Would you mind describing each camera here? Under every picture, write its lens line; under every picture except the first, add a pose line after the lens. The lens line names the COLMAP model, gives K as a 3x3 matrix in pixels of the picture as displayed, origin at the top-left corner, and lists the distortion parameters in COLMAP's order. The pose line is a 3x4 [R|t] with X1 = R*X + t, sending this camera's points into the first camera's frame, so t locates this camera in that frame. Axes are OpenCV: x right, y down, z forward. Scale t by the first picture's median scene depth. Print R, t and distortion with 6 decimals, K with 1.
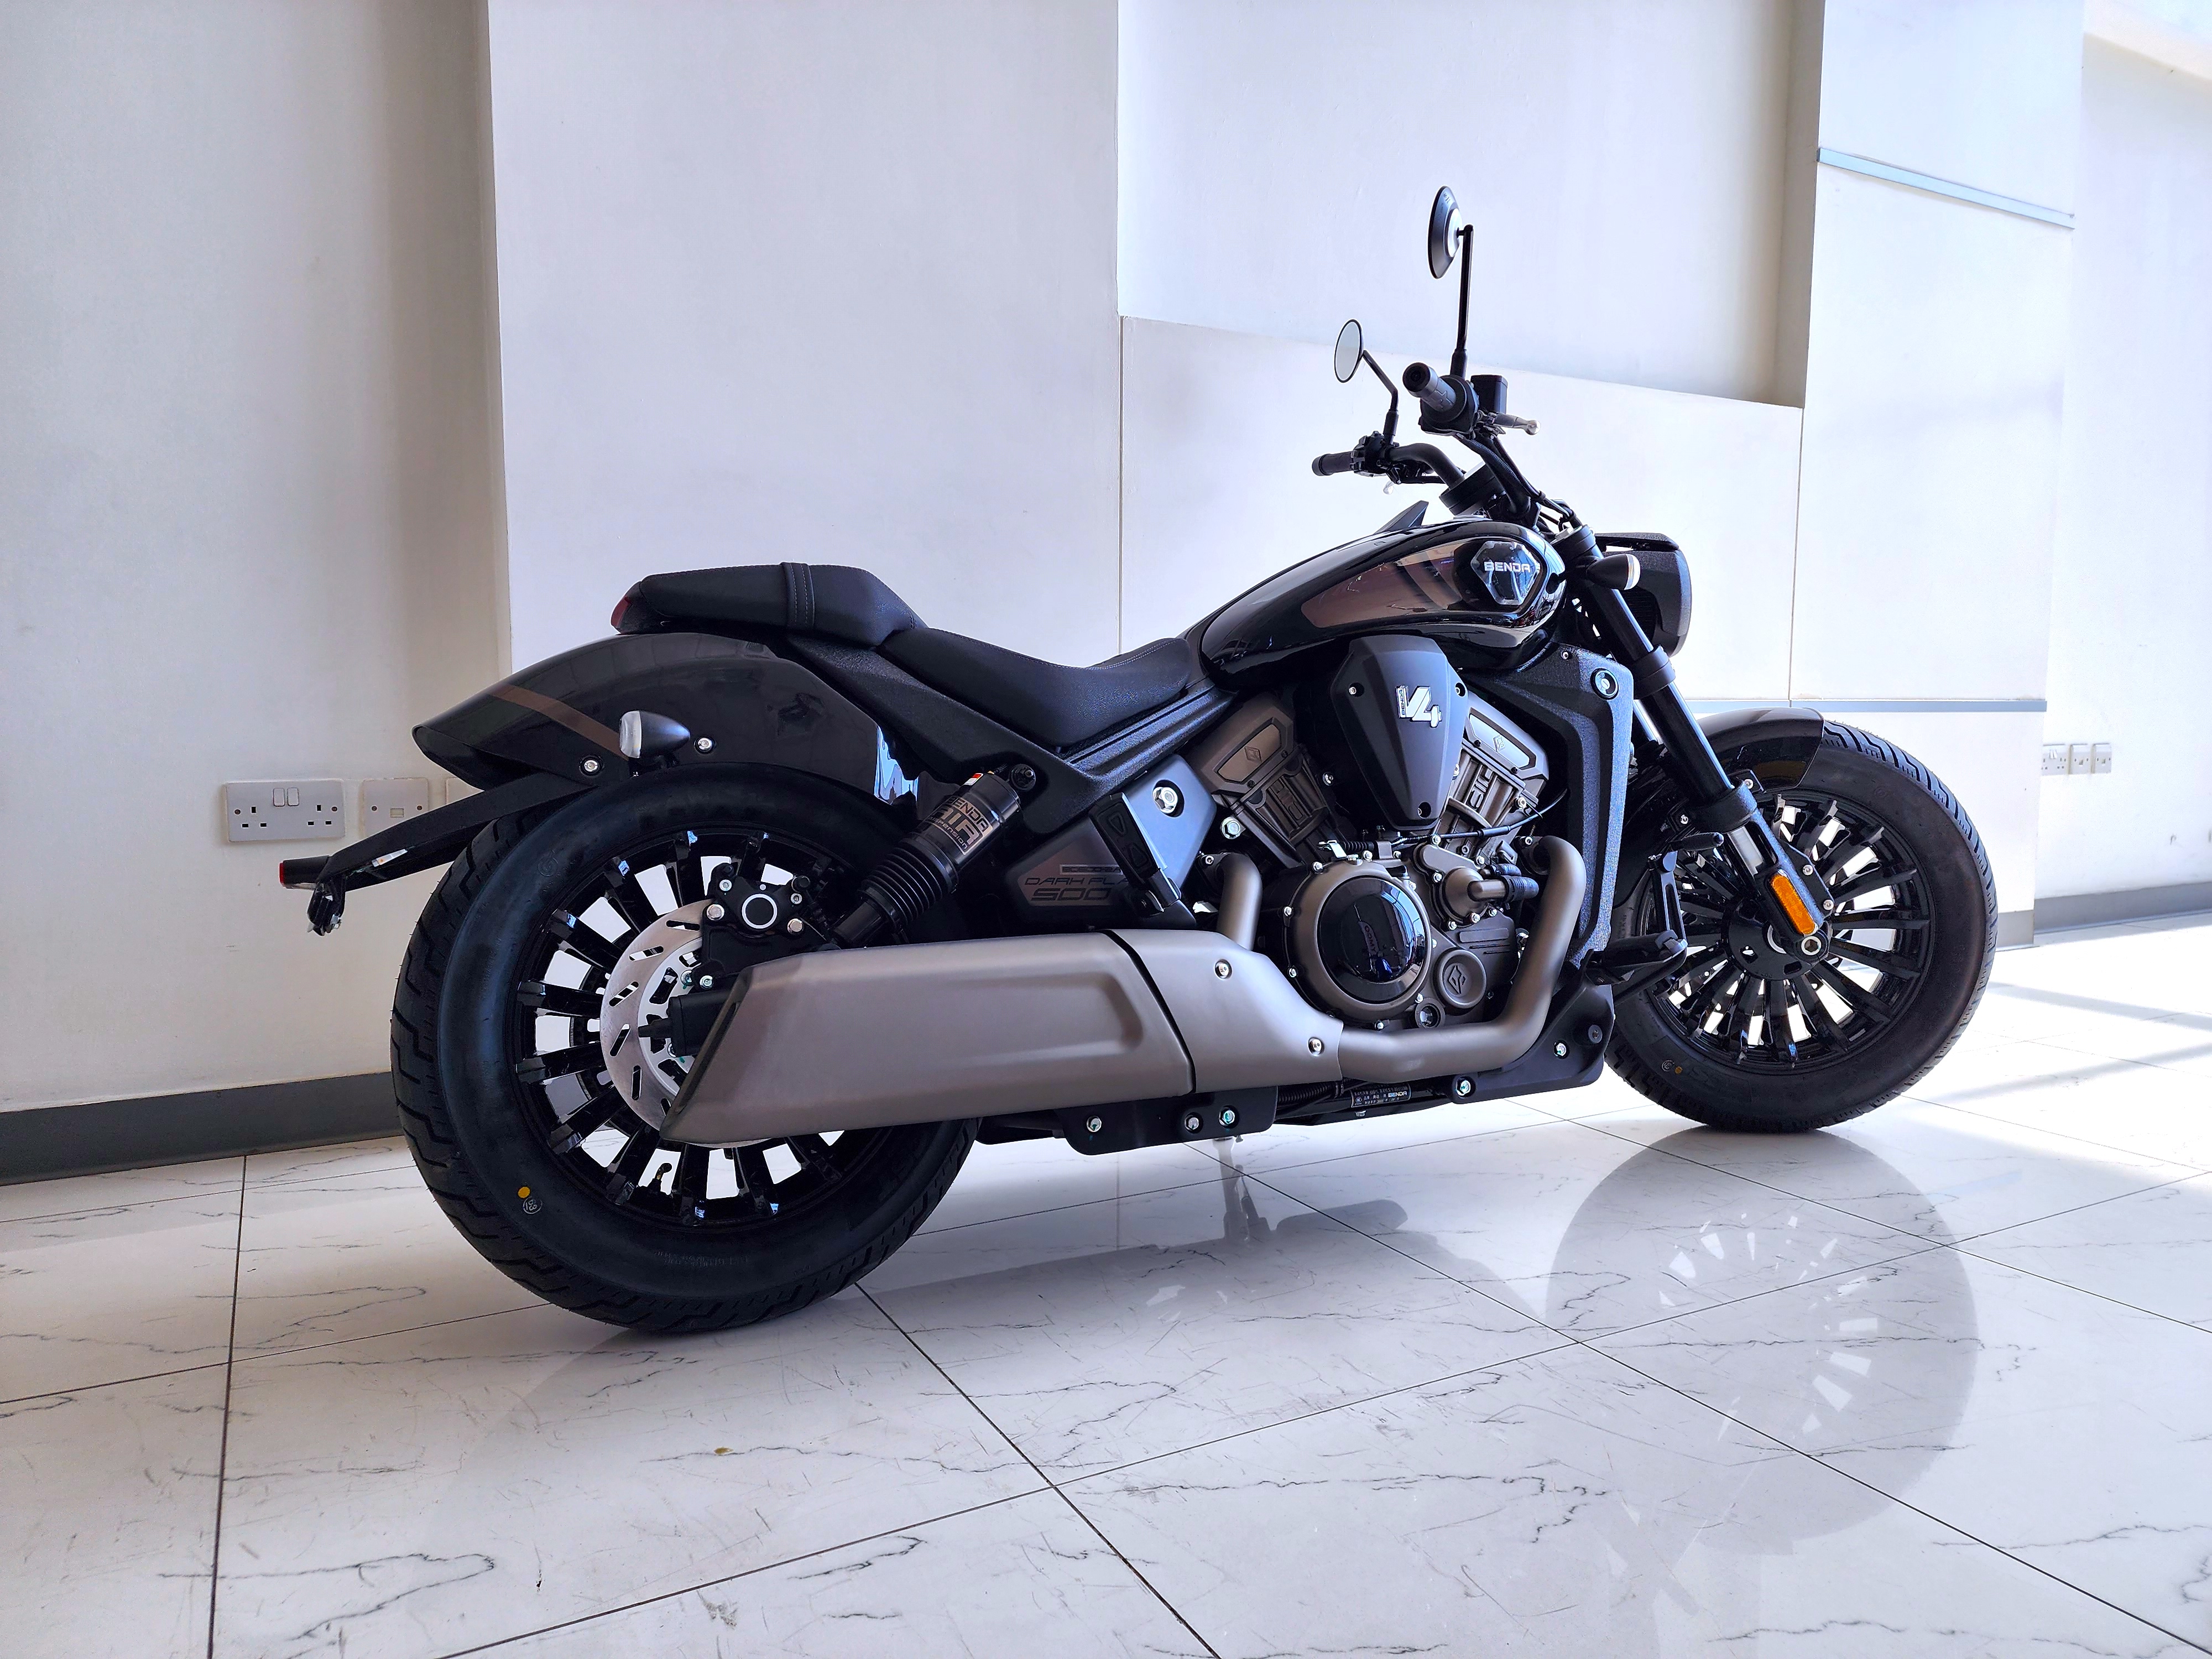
lens RADIAL K [[1481.8, 0, 1102.4], [0, 1481.8, 769.7], [0, 0, 1]] dist [0.037325, -0.000503]
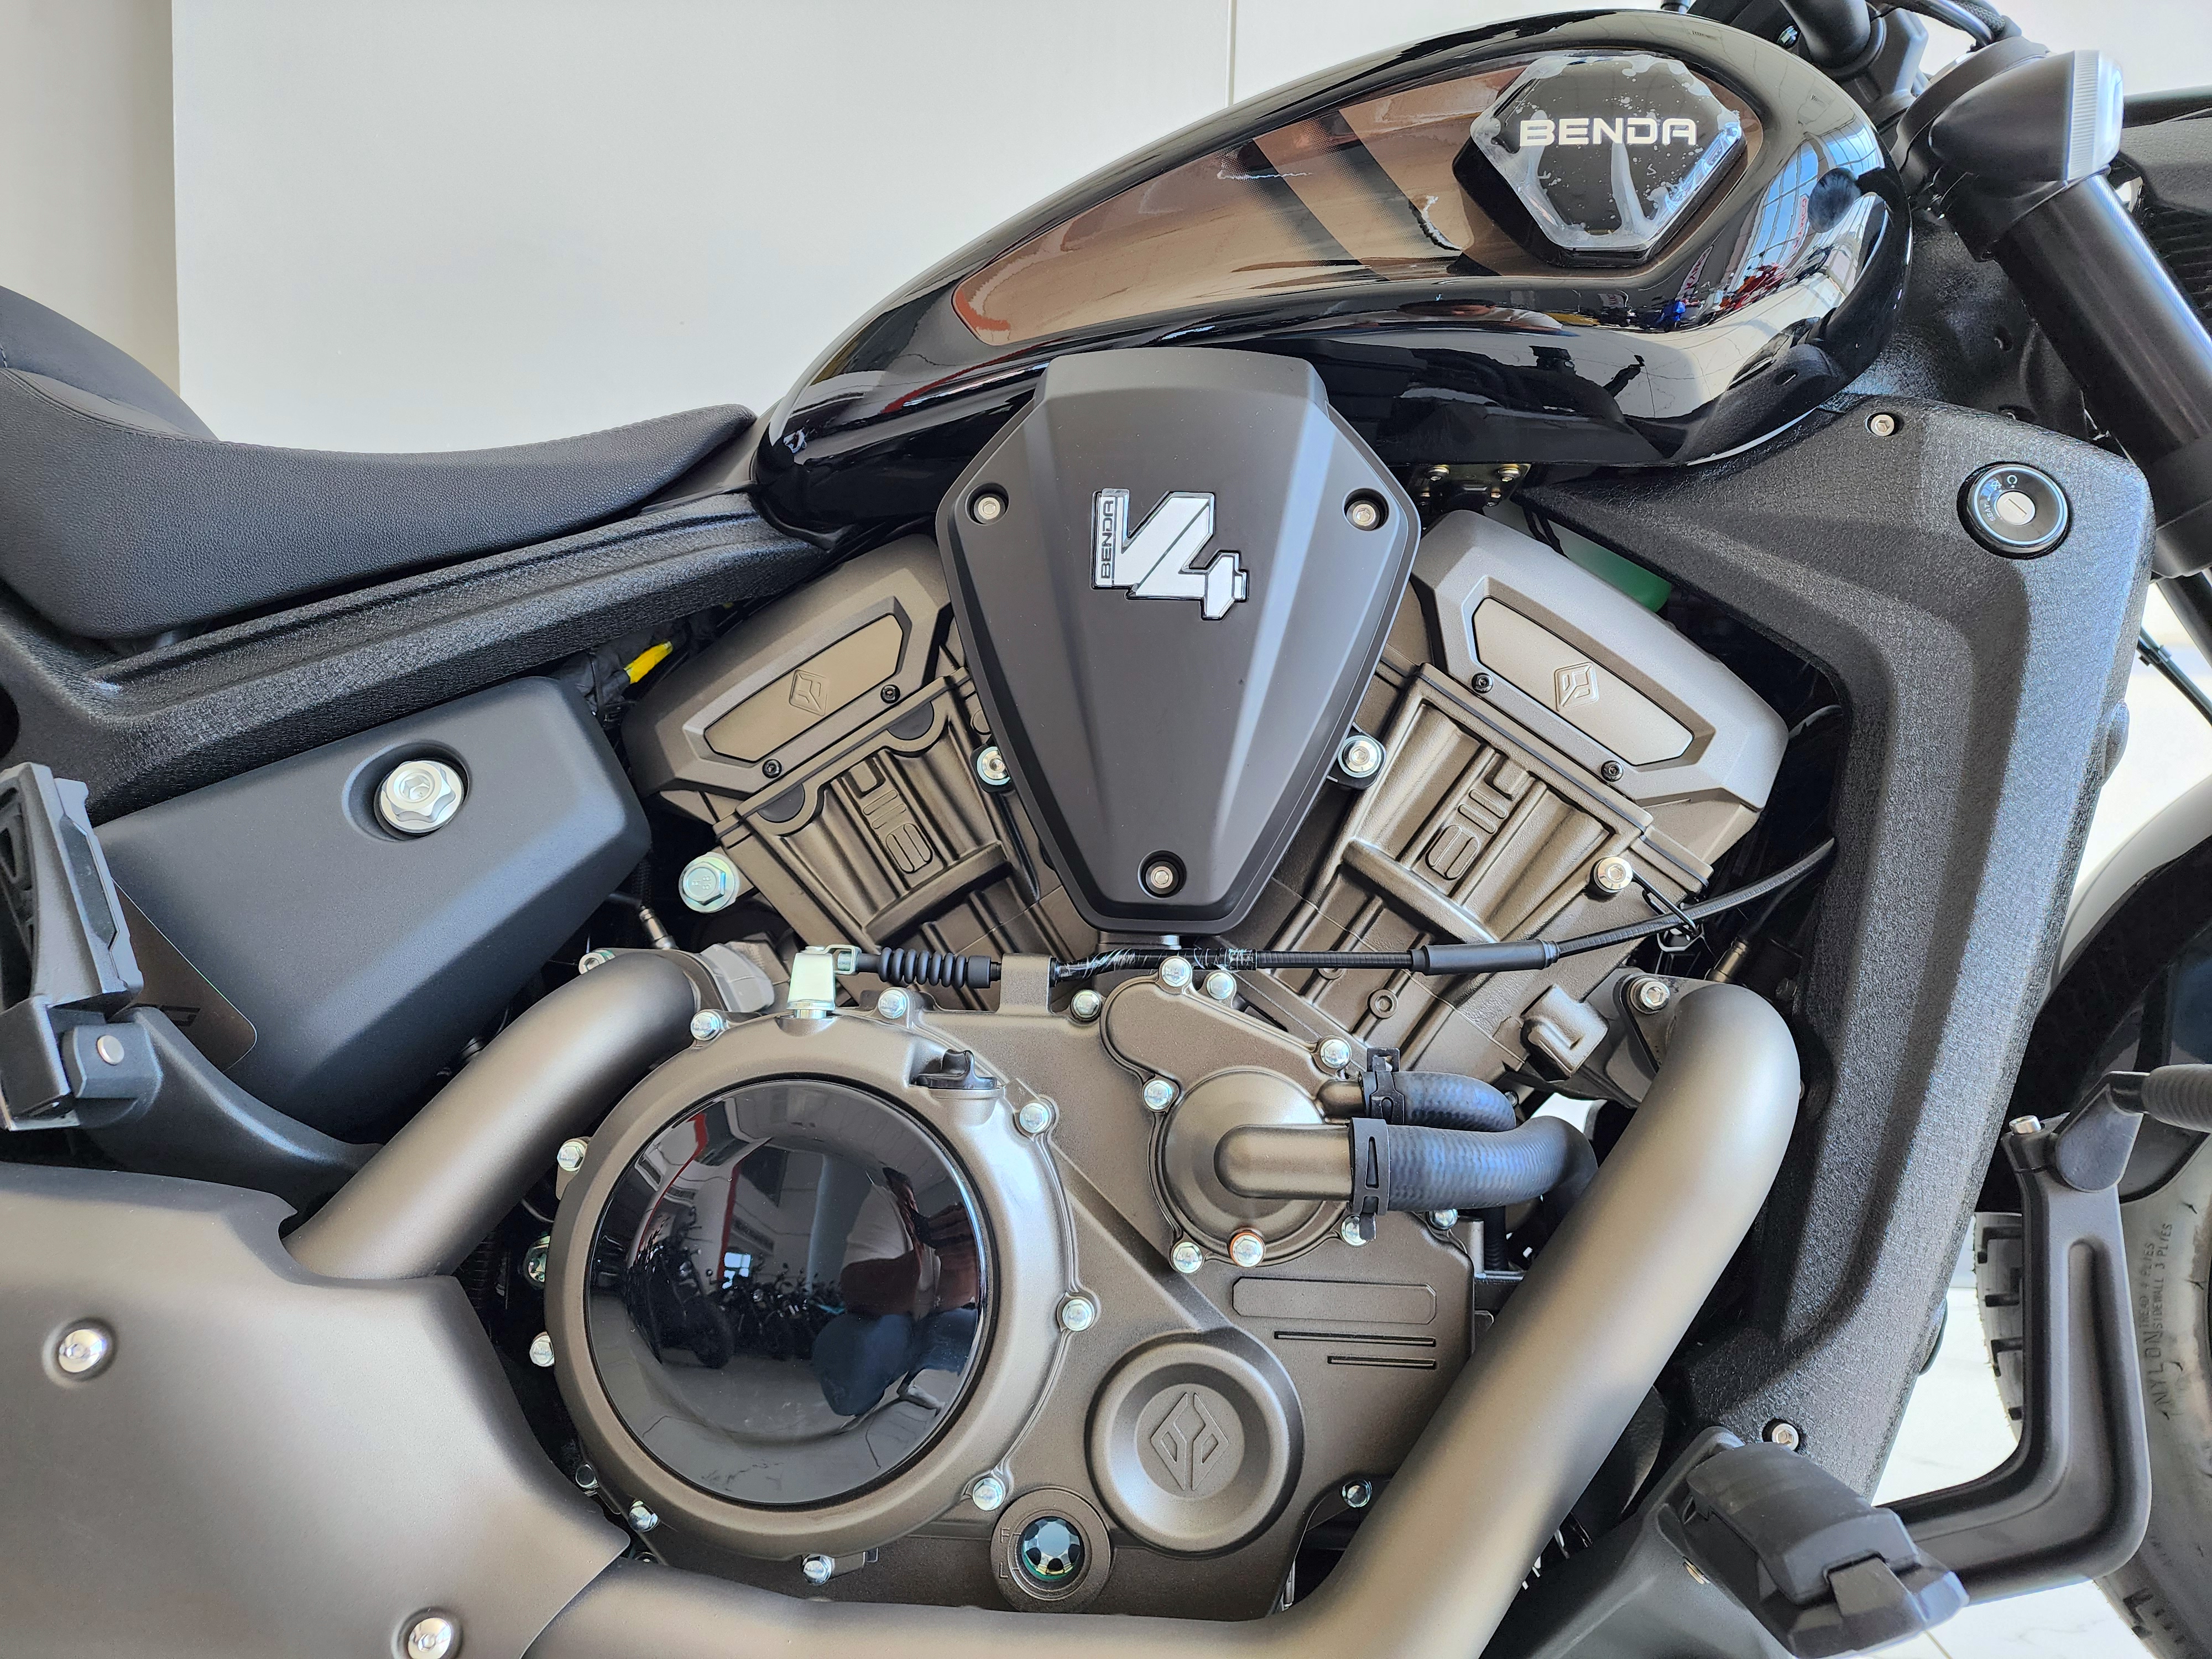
lens RADIAL K [[1481.8, 0, 1102.4], [0, 1481.8, 769.7], [0, 0, 1]] dist [0.037325, -0.000503]
pose [[0.896754, 0.050819, -0.439601, 0.332528], [-0.042538, 0.998683, 0.028675, -0.004461], [0.440479, -0.007014, 0.897735, 0.682383]]
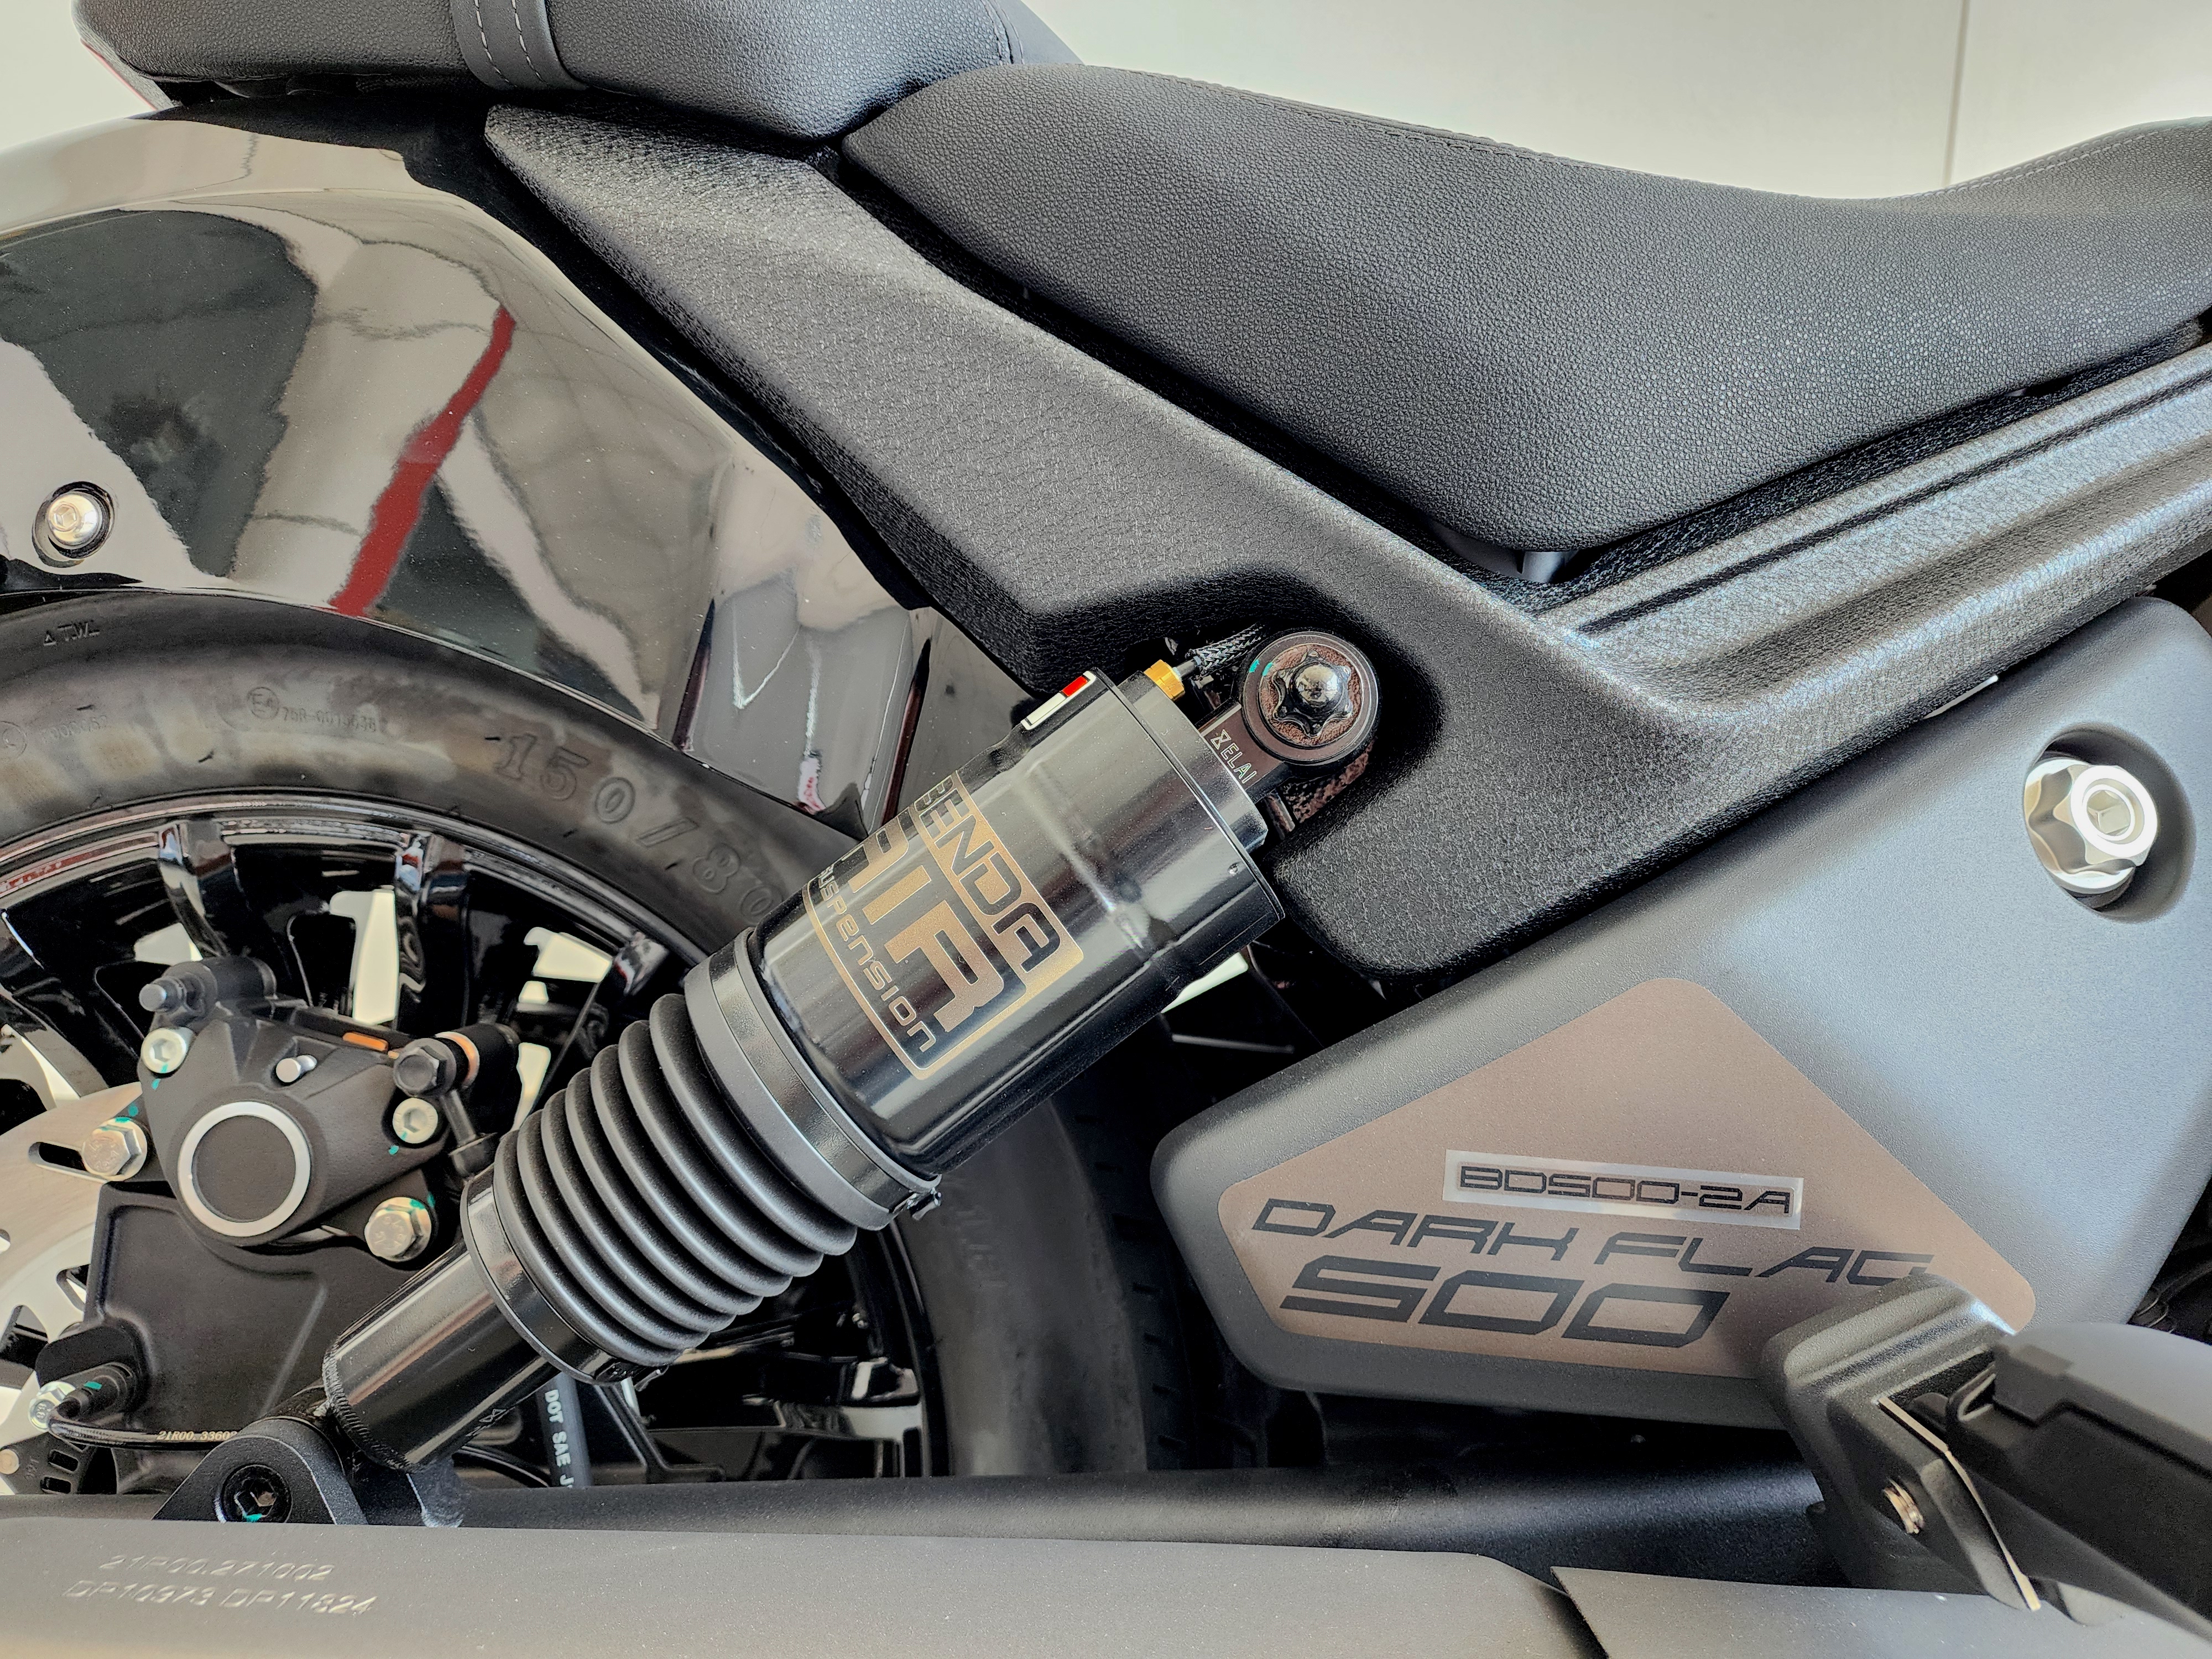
lens RADIAL K [[1481.8, 0, 1102.4], [0, 1481.8, 769.7], [0, 0, 1]] dist [0.037325, -0.000503]
pose [[0.881823, 0.087628, -0.463368, 0.016502], [-0.027237, 0.990408, 0.135463, -0.011243], [0.470794, -0.106833, 0.875751, 0.694056]]
